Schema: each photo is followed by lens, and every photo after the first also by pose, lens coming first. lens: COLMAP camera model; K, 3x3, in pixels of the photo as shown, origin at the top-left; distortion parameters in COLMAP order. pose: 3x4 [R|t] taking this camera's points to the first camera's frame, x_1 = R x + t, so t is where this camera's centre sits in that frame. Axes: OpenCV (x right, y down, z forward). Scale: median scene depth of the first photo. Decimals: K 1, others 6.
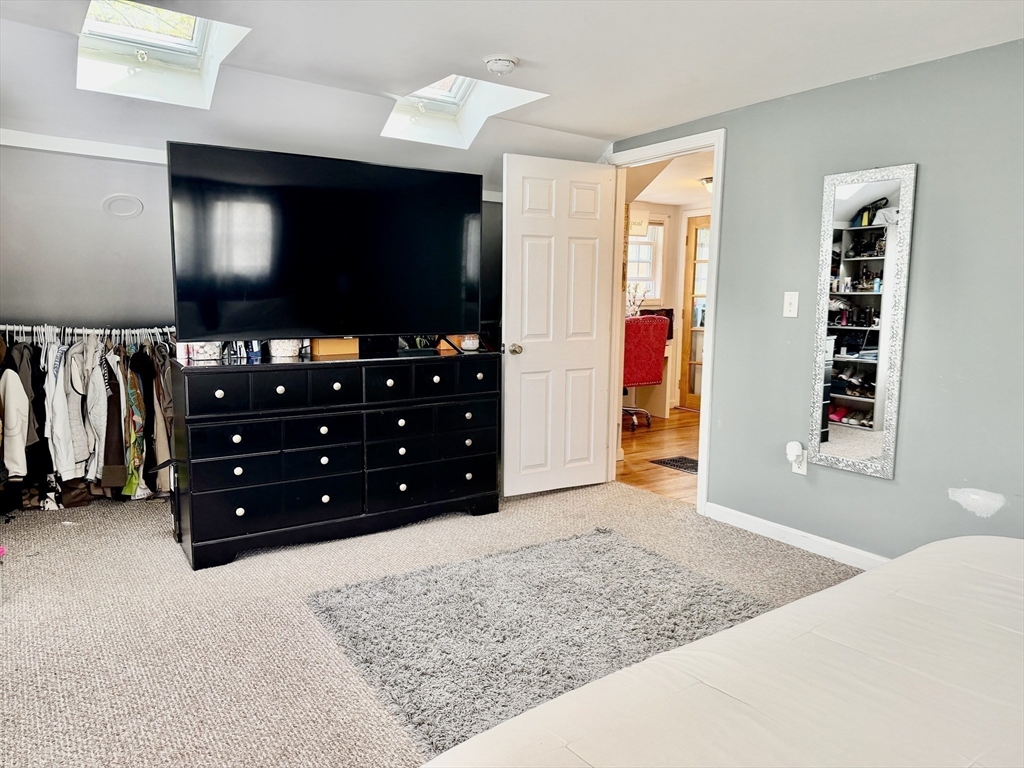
lens RADIAL K [[716.8, 0, 512.0], [0, 716.8, 384.0], [0, 0, 1]] dist [0.151017, -0.248670]
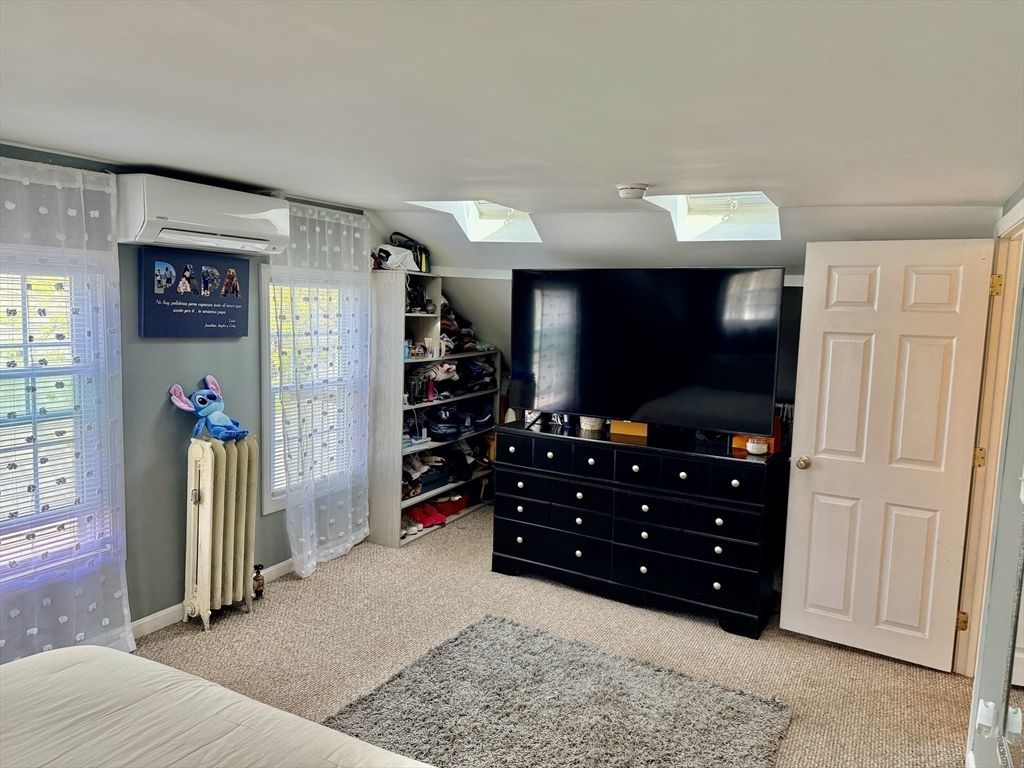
lens RADIAL K [[716.8, 0, 512.0], [0, 716.8, 384.0], [0, 0, 1]] dist [0.151017, -0.248670]
pose [[0.453002, 0.104711, -0.885339, 0.595995], [-0.143008, 0.988753, 0.043768, -0.127393], [0.879965, 0.106784, 0.462882, 0.276820]]
